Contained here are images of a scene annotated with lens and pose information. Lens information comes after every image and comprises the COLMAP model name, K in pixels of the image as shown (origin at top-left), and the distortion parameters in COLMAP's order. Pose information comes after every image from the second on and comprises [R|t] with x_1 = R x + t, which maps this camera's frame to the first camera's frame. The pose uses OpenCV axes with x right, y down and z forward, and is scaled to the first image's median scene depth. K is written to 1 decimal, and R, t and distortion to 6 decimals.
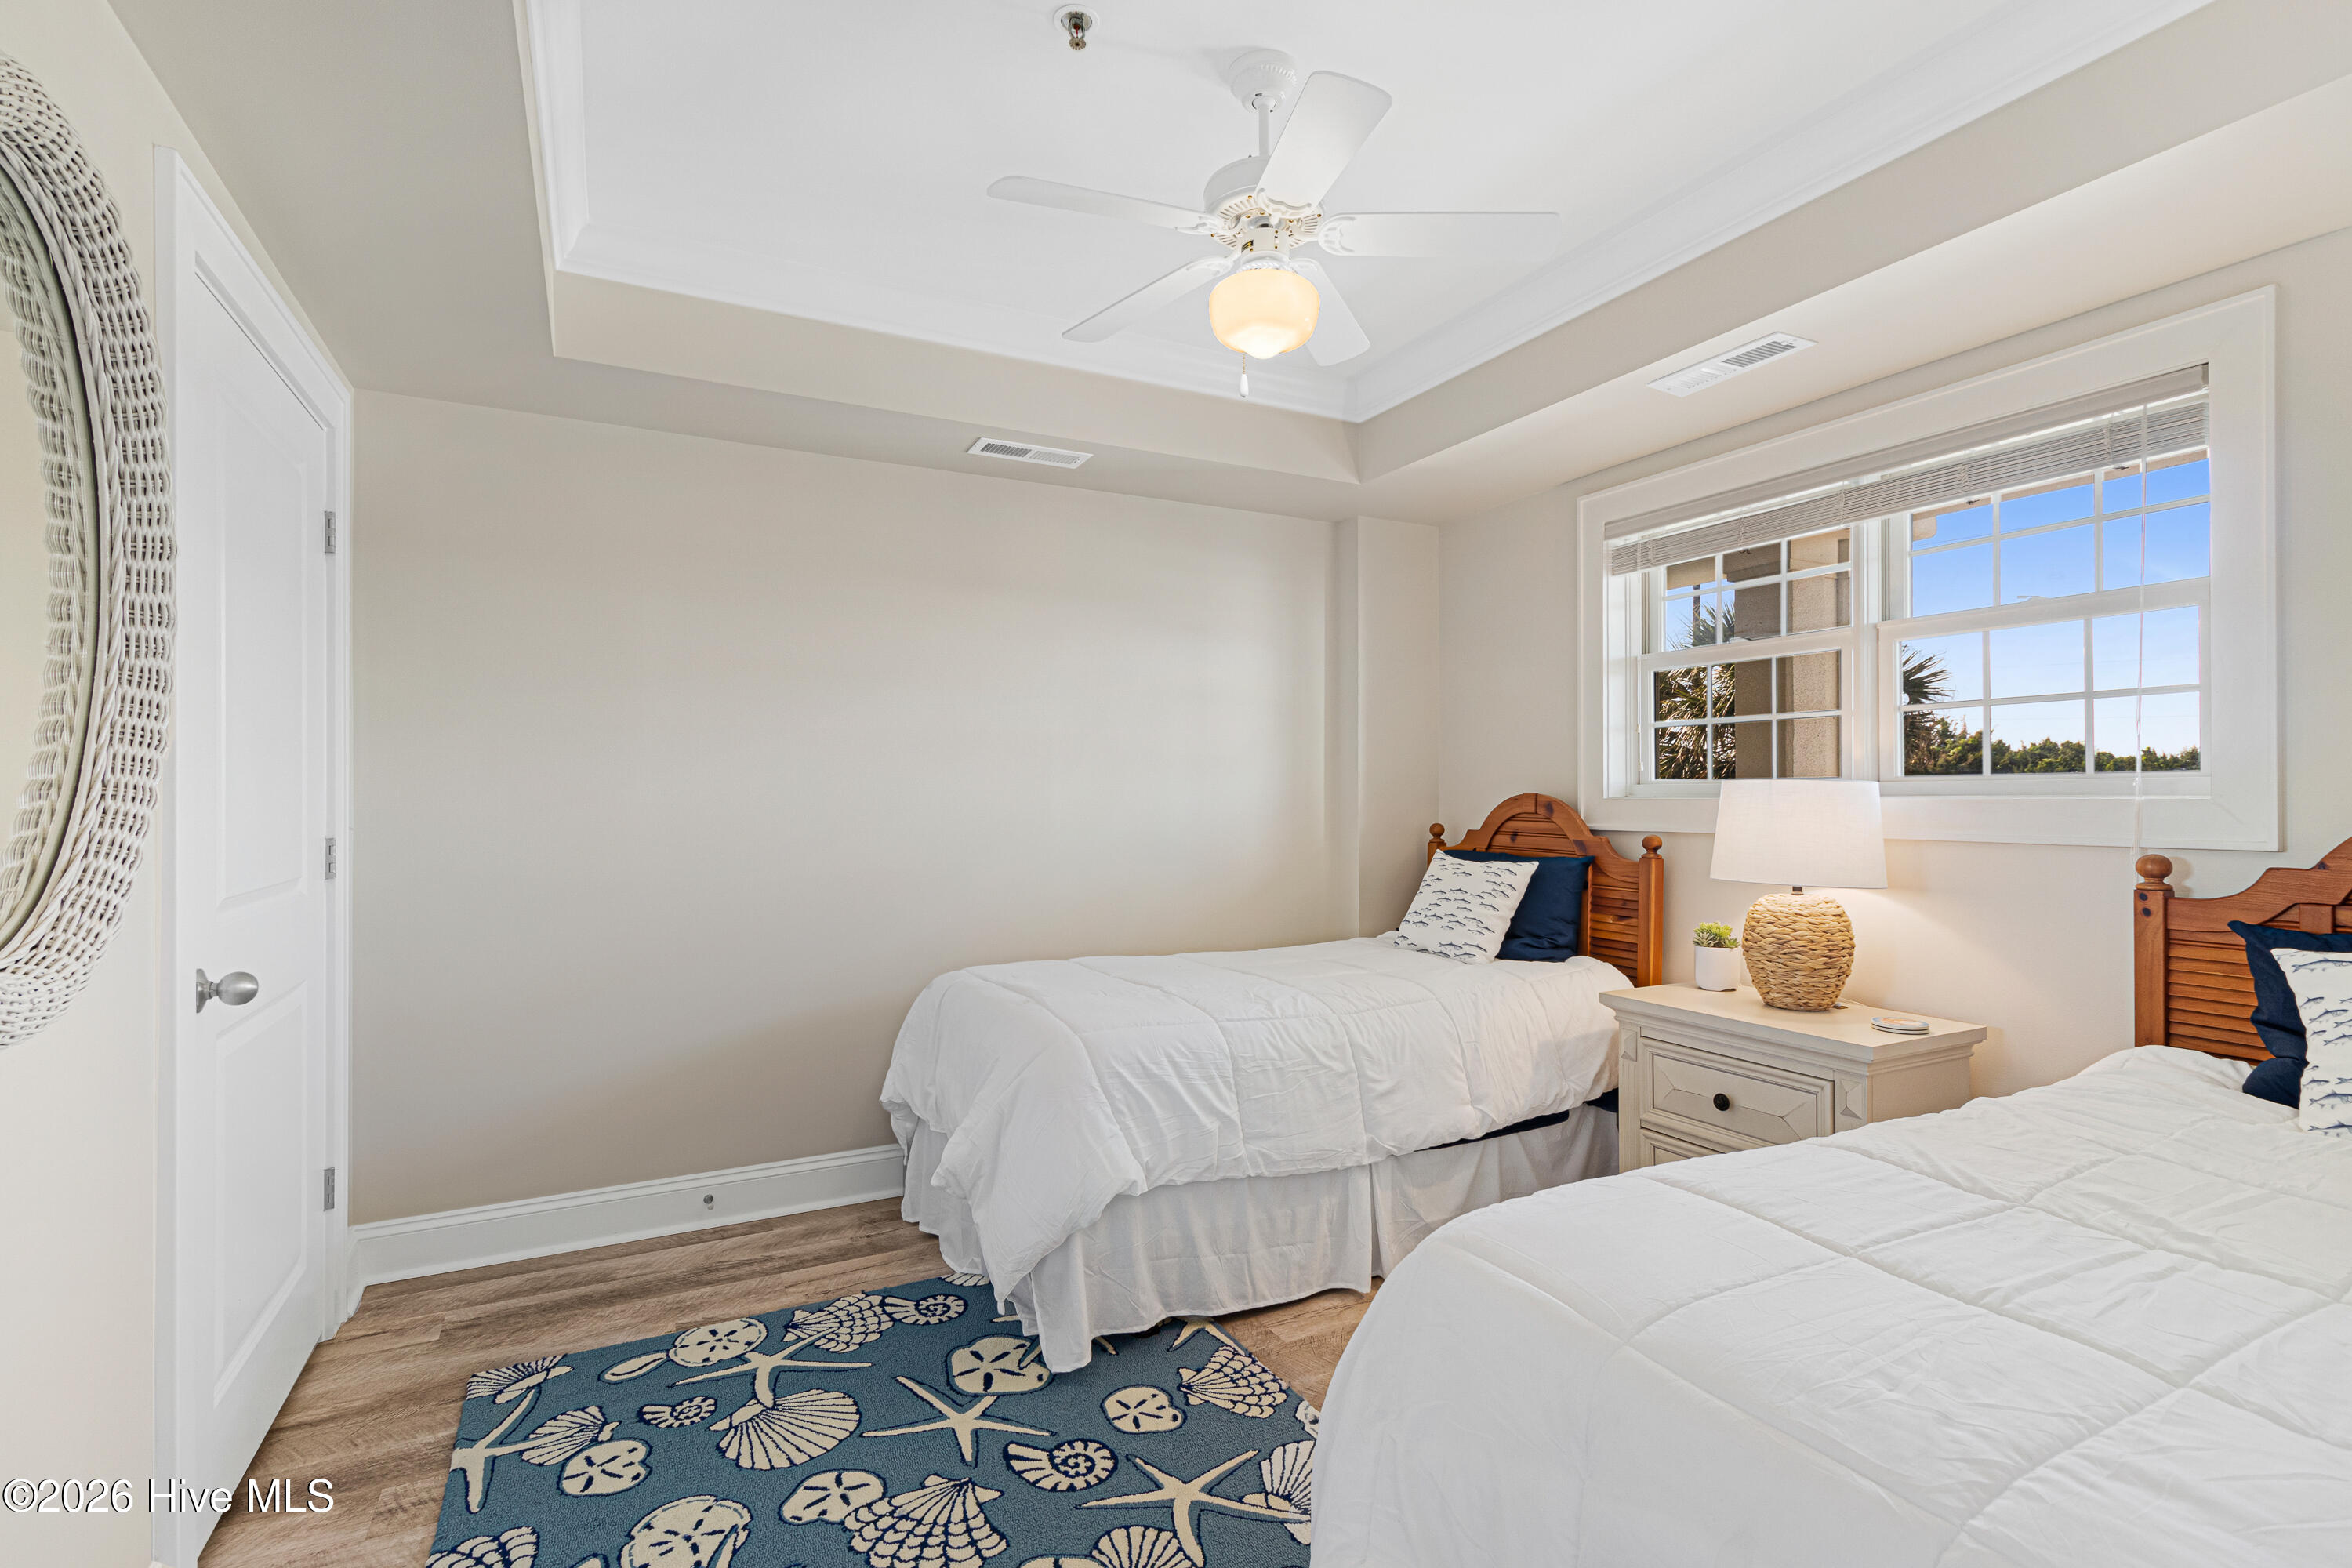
lens RADIAL K [[1072.0, 0, 1182.1], [0, 1072.0, 778.4], [0, 0, 1]] dist [0.004612, -0.000041]
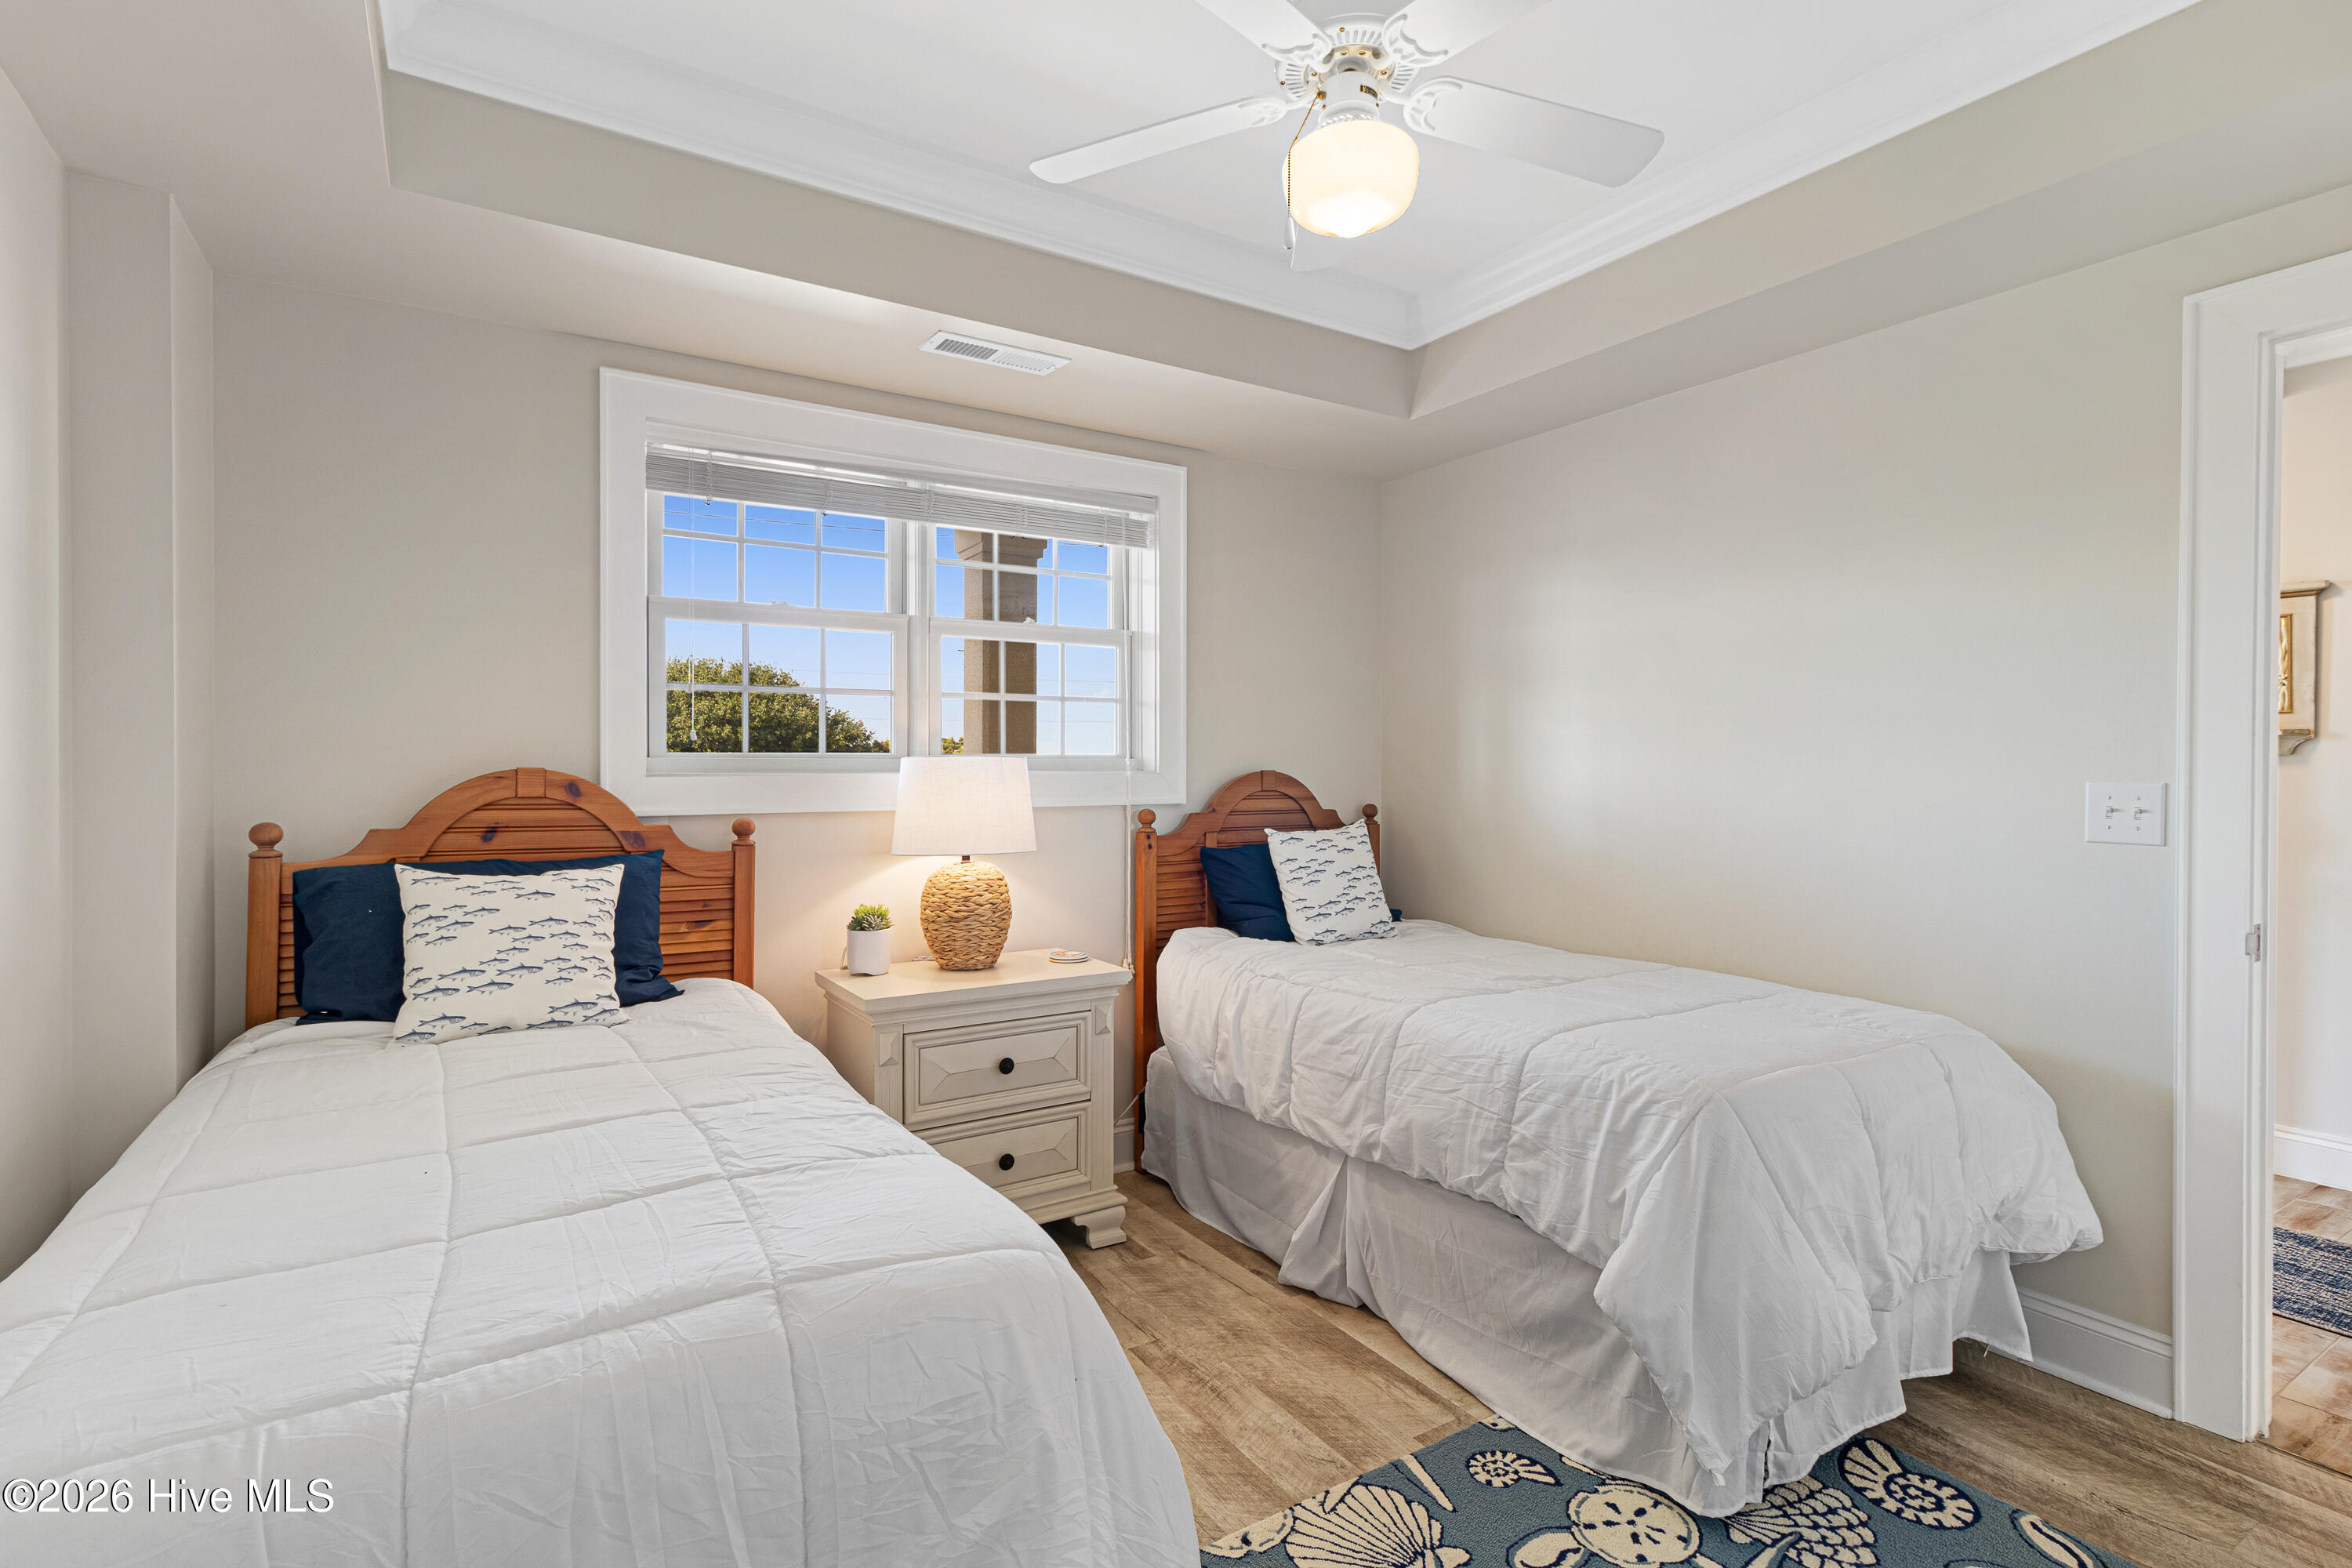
lens RADIAL K [[1019.6, 0, 1176.0], [0, 1019.6, 784.0], [0, 0, 1]] dist [0.001261, 0.000012]
pose [[-0.028494, -0.015176, 0.999479, -0.383367], [-0.014736, 0.999782, 0.014761, 0.008808], [-0.999485, -0.014308, -0.028711, 0.685017]]
